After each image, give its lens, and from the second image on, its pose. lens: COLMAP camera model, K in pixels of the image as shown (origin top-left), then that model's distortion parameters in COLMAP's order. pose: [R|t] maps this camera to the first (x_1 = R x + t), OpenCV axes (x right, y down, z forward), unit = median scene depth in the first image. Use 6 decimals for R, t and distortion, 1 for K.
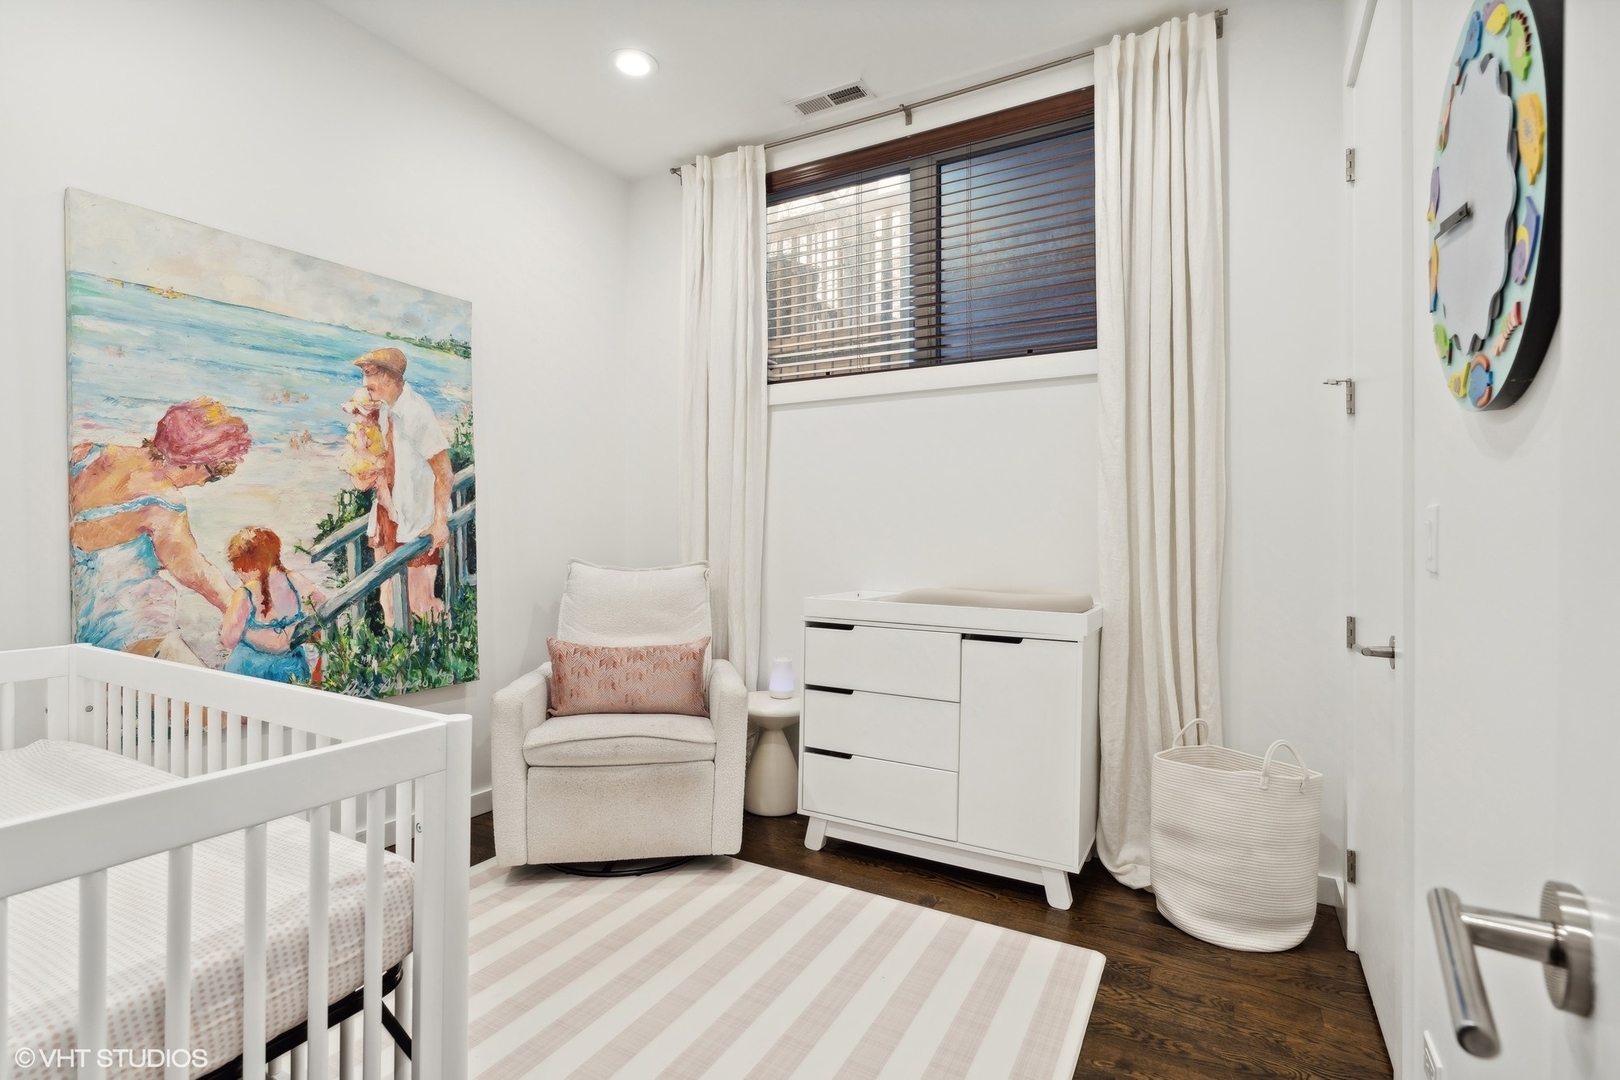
lens RADIAL K [[757.8, 0, 811.5], [0, 757.8, 540.1], [0, 0, 1]] dist [0.001014, 0.000168]
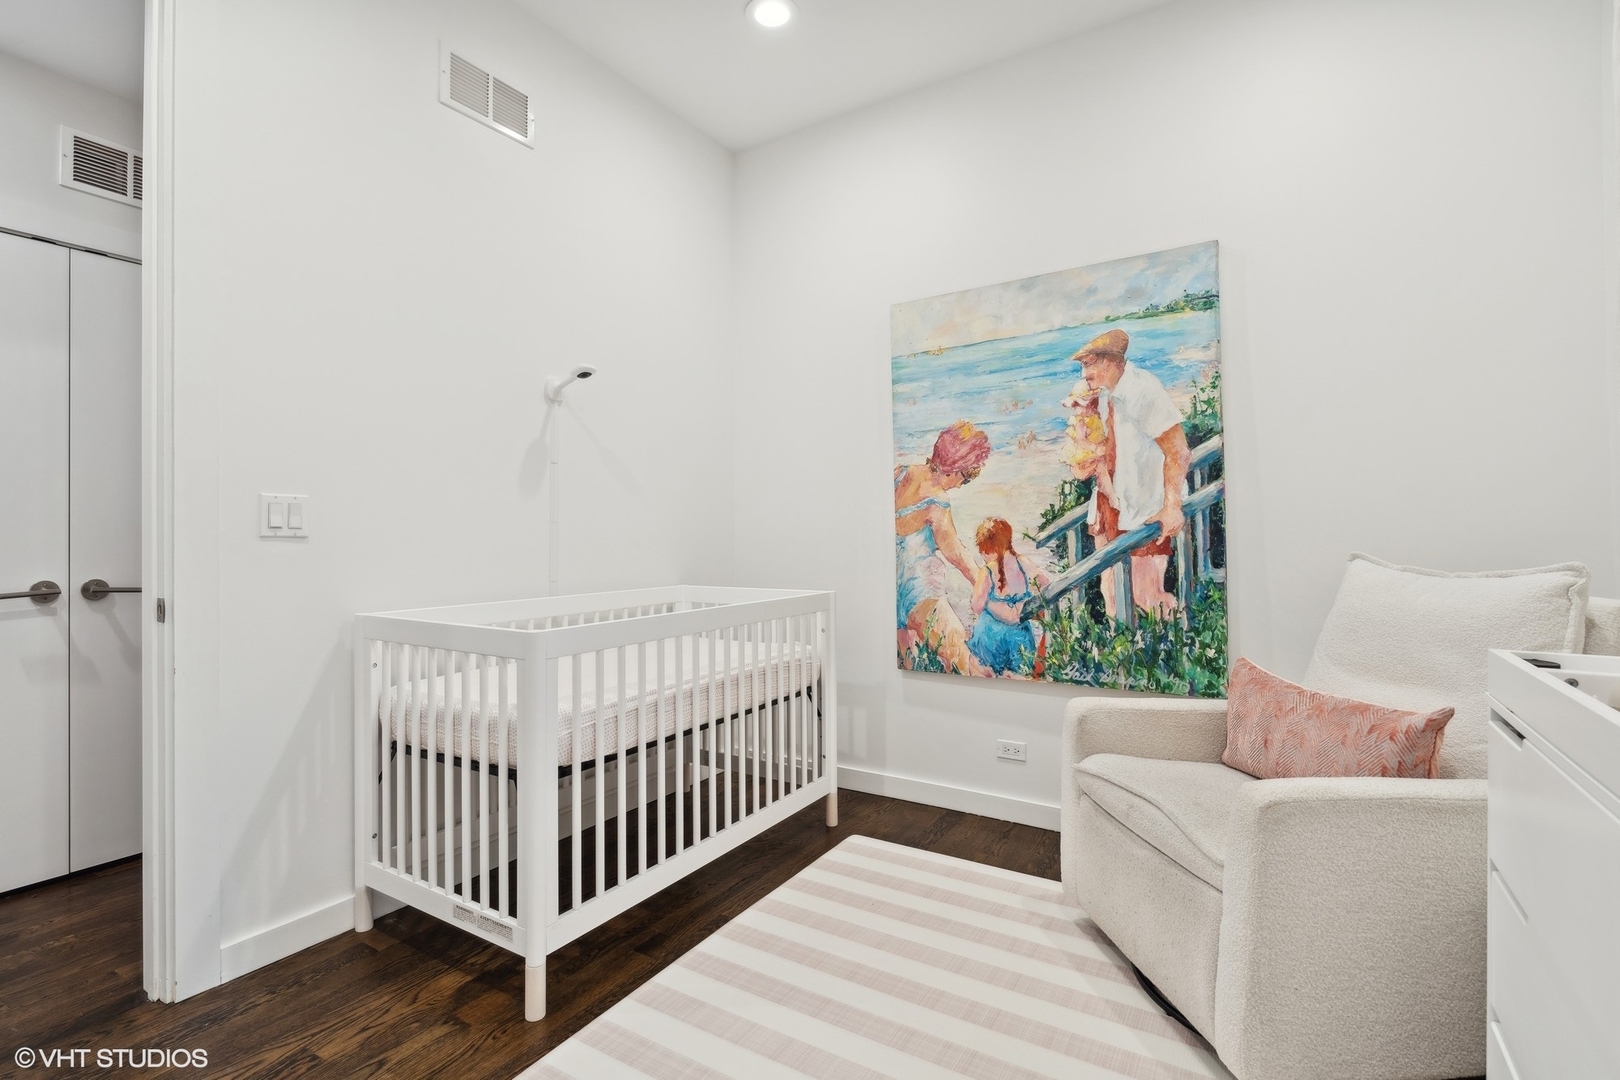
lens RADIAL K [[762.6, 0, 810.1], [0, 762.6, 529.7], [0, 0, 1]] dist [-0.003218, 0.001727]
pose [[-0.046198, -0.013615, -0.998839, 0.461473], [-0.001763, 0.999907, -0.013548, 0.017450], [0.998931, 0.001135, -0.046218, 0.688850]]
